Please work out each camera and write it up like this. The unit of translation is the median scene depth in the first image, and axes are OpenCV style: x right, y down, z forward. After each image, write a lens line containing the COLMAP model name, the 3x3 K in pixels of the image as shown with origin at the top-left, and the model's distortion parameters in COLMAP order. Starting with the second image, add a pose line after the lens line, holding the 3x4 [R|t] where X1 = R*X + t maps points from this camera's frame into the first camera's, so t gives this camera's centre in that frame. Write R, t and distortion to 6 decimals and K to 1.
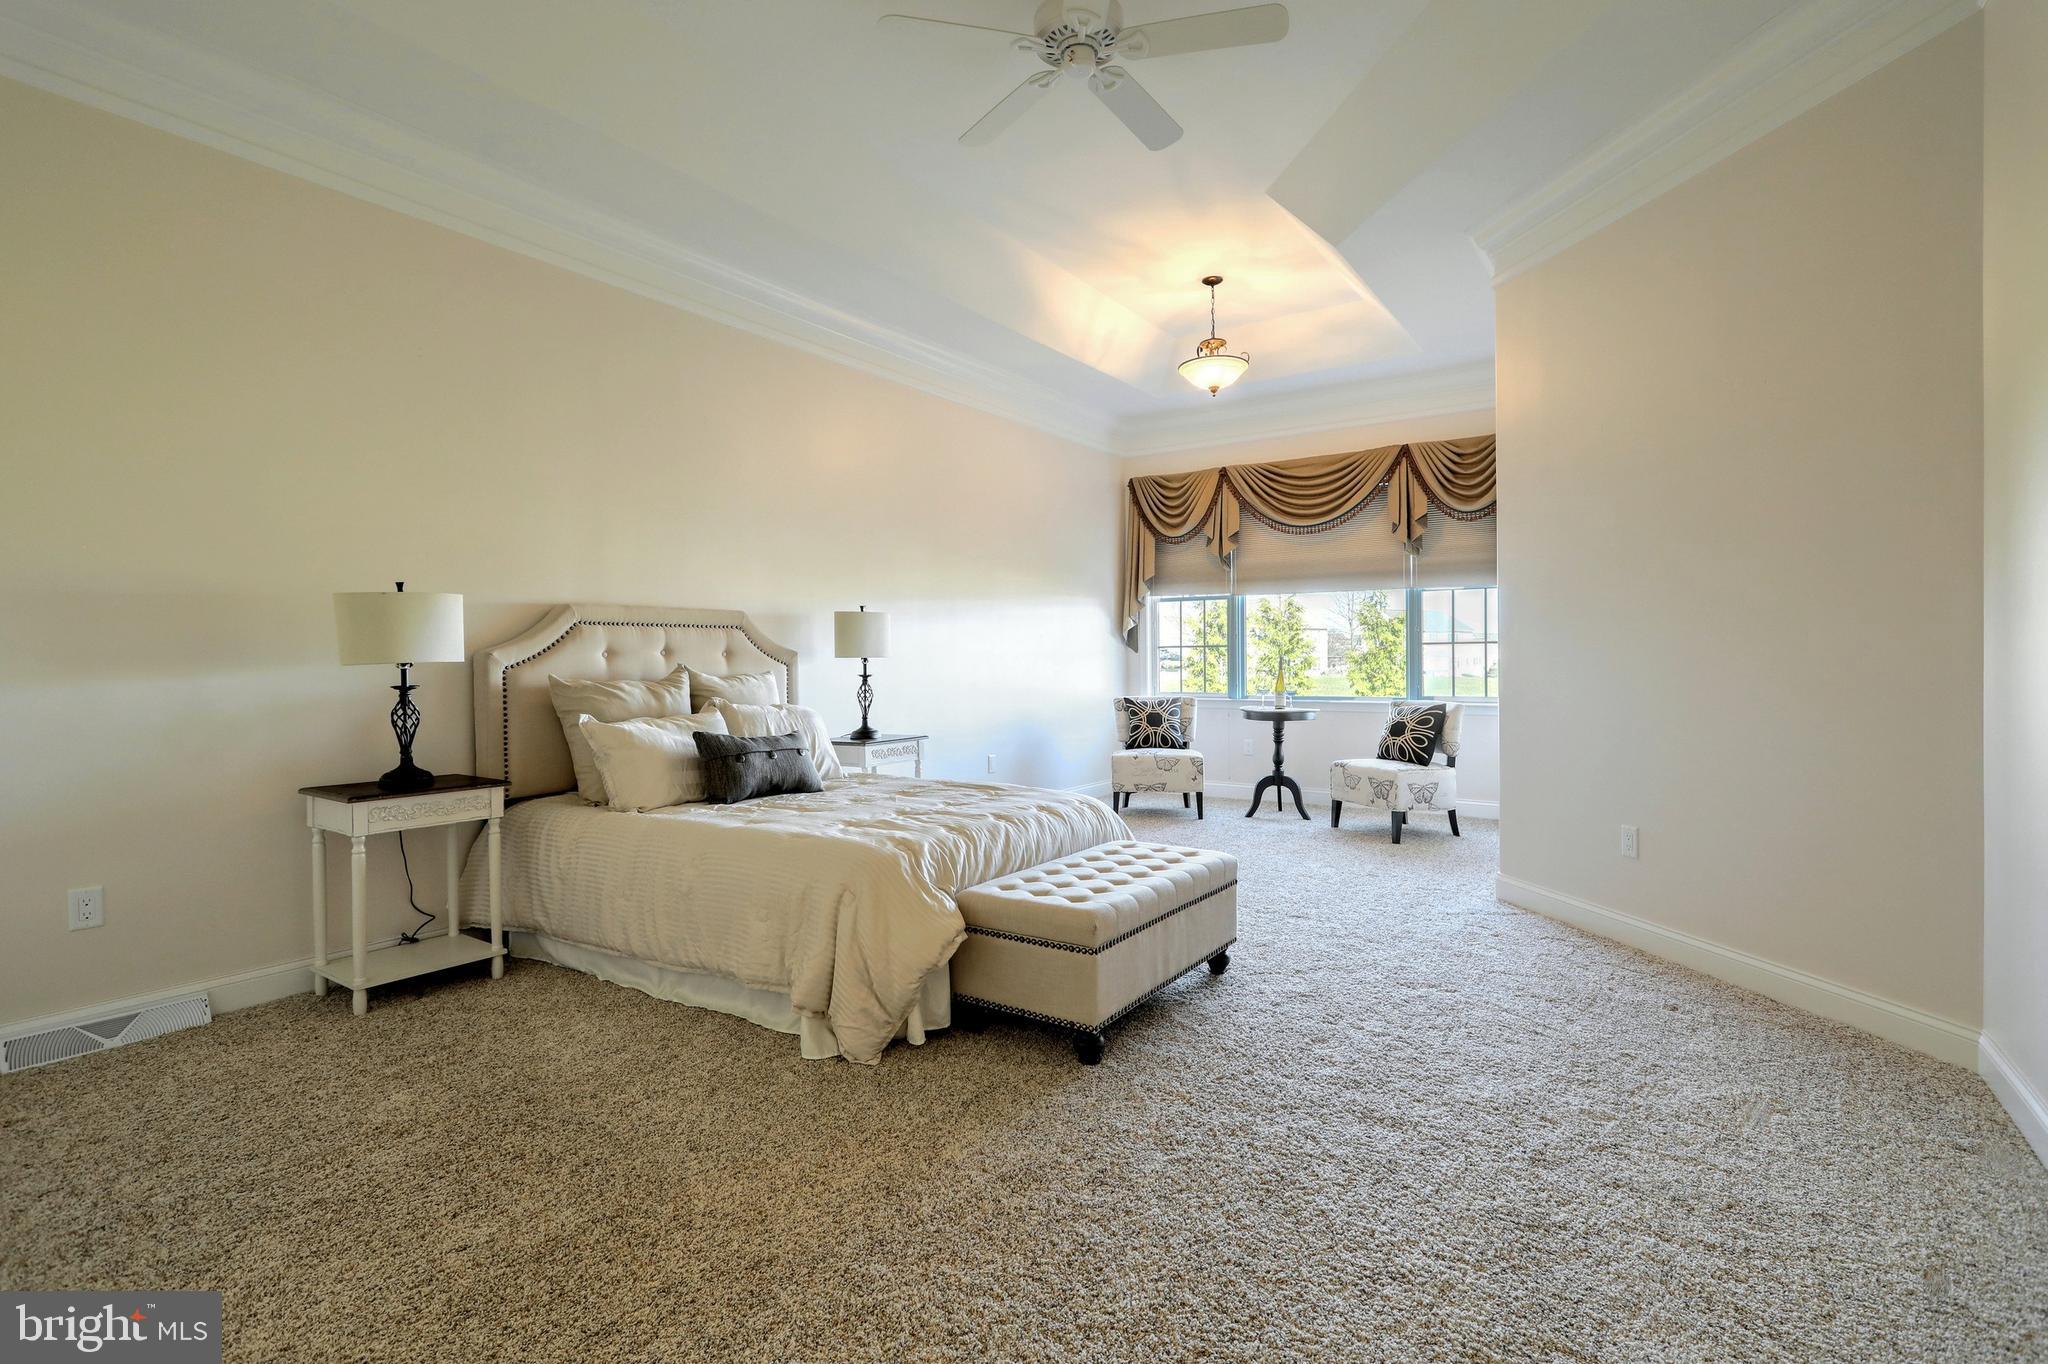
lens RADIAL K [[988.2, 0, 1033.3], [0, 988.2, 683.3], [0, 0, 1]] dist [-0.003240, -0.000010]
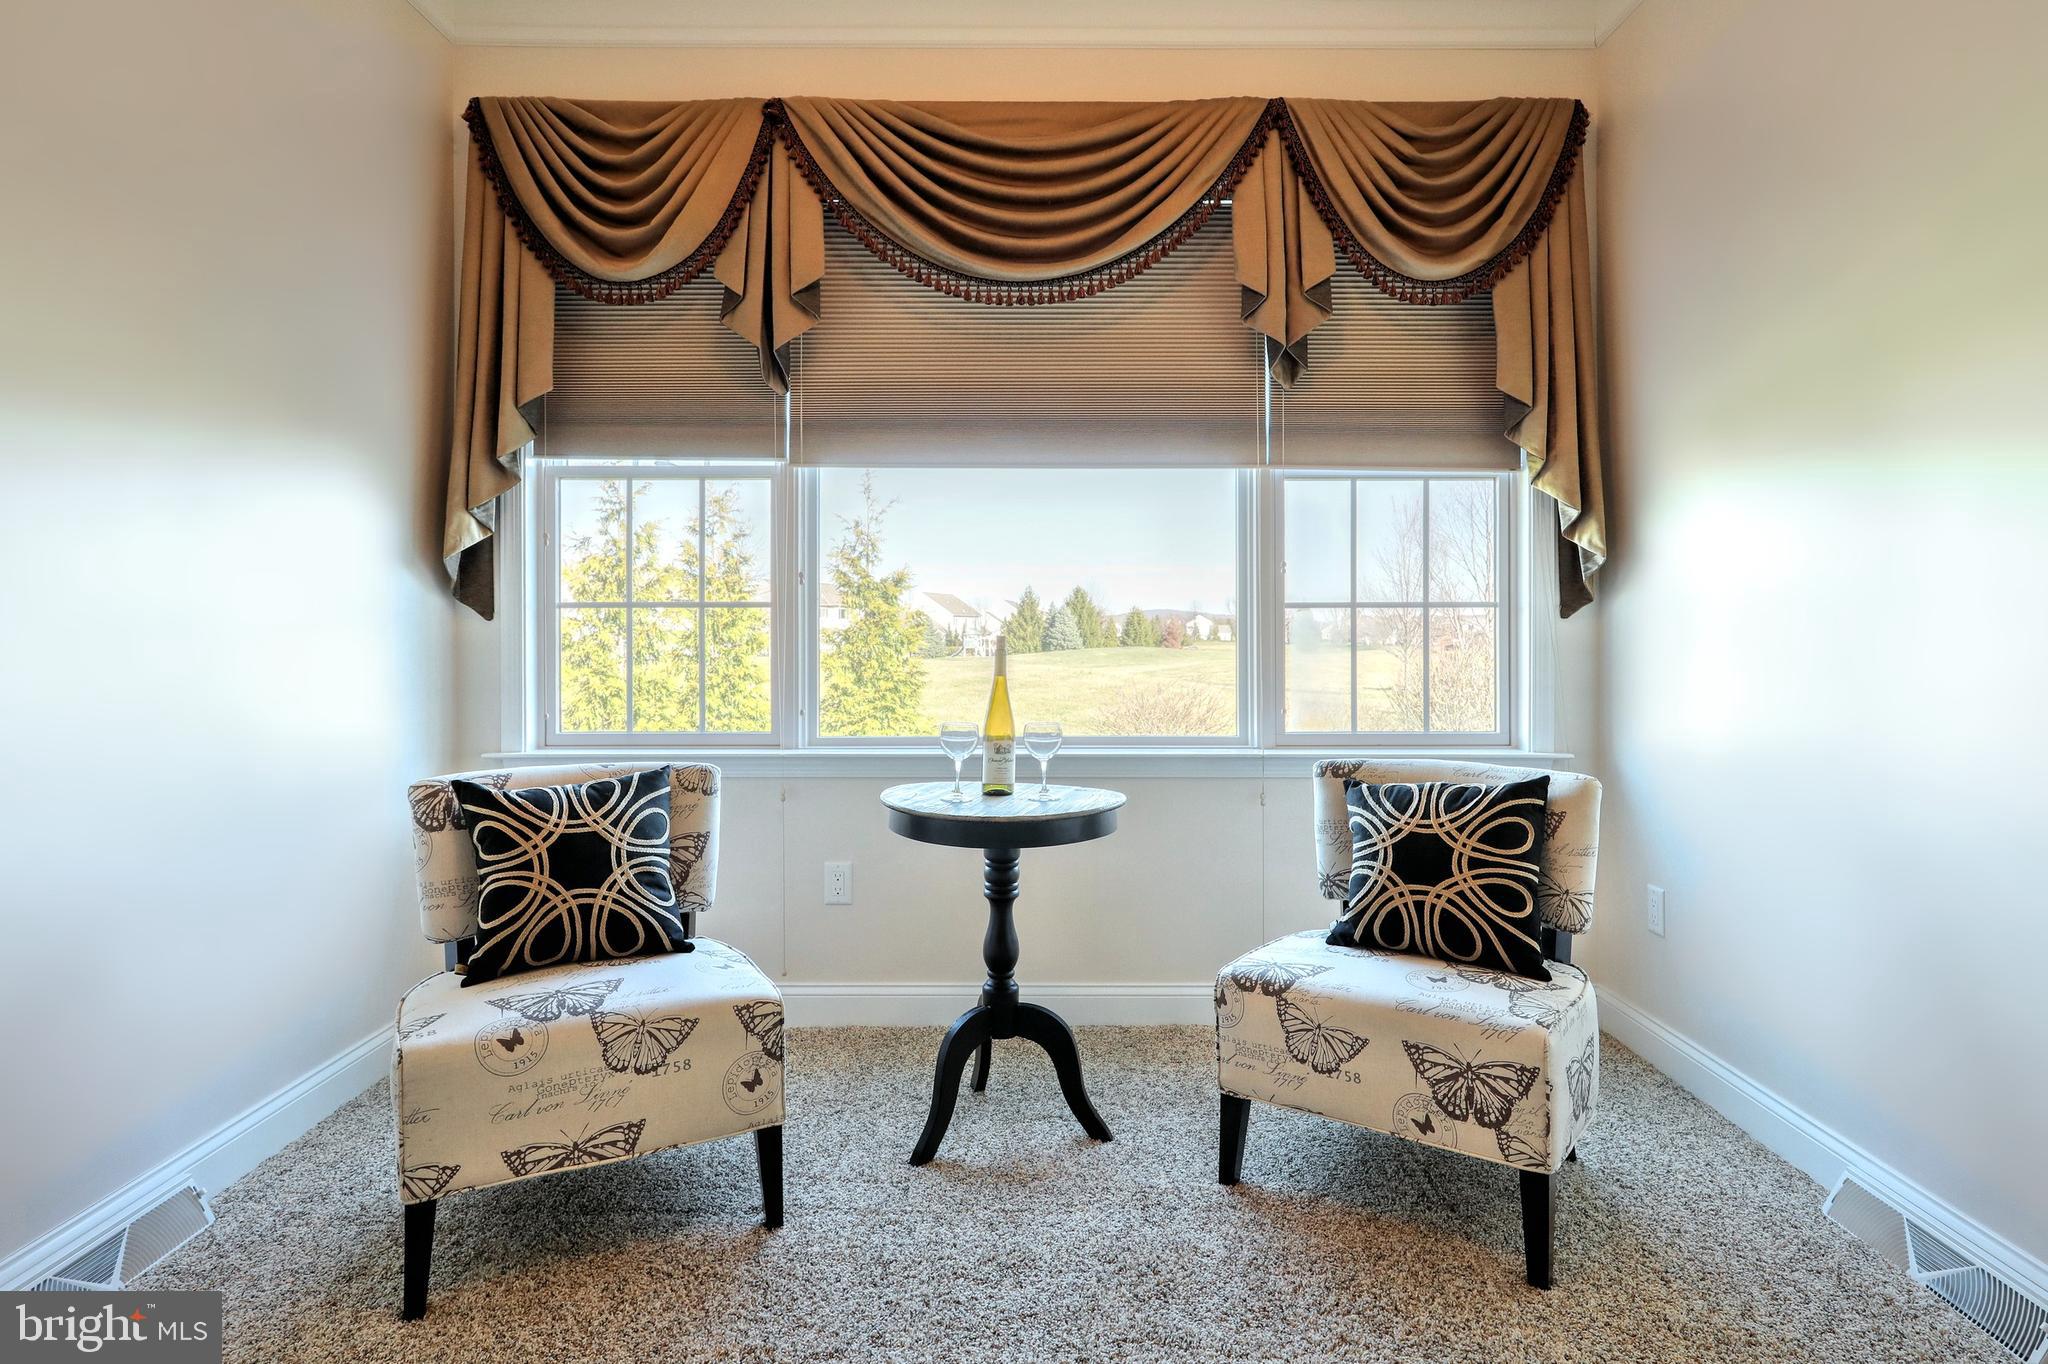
lens RADIAL K [[1009.4, 0, 1033.8], [0, 1009.4, 635.7], [0, 0, 1]] dist [-0.010847, -0.000006]
pose [[0.806372, 0.007184, 0.591366, 0.058077], [0.007449, 0.999724, -0.022301, -0.018227], [-0.591362, 0.022388, 0.806095, 0.694784]]
